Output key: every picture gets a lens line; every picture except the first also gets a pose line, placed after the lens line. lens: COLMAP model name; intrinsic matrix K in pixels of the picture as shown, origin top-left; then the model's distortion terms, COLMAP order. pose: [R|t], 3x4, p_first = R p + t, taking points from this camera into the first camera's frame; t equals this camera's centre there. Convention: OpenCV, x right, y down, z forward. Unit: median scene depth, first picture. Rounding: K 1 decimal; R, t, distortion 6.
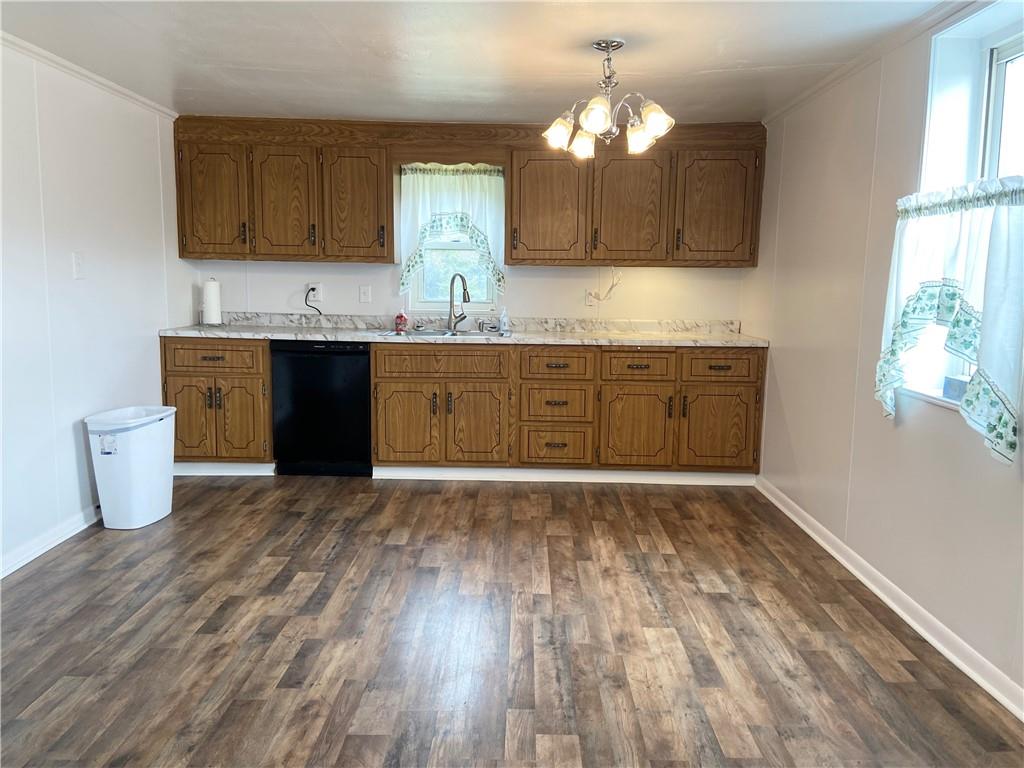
lens RADIAL K [[773.5, 0, 514.5], [0, 773.5, 375.7], [0, 0, 1]] dist [0.093272, -0.048383]
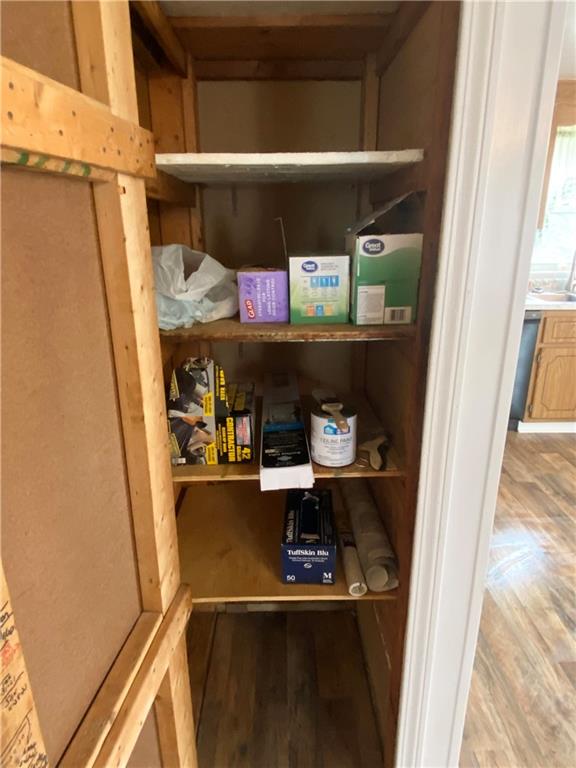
lens RADIAL K [[487.8, 0, 287.8], [0, 487.8, 386.0], [0, 0, 1]] dist [-0.001693, -0.000588]
pose [[0.999619, -0.021353, 0.017497, -0.537105], [0.017617, 0.981385, 0.191241, -0.073587], [-0.021255, -0.190860, 0.981387, 0.346366]]
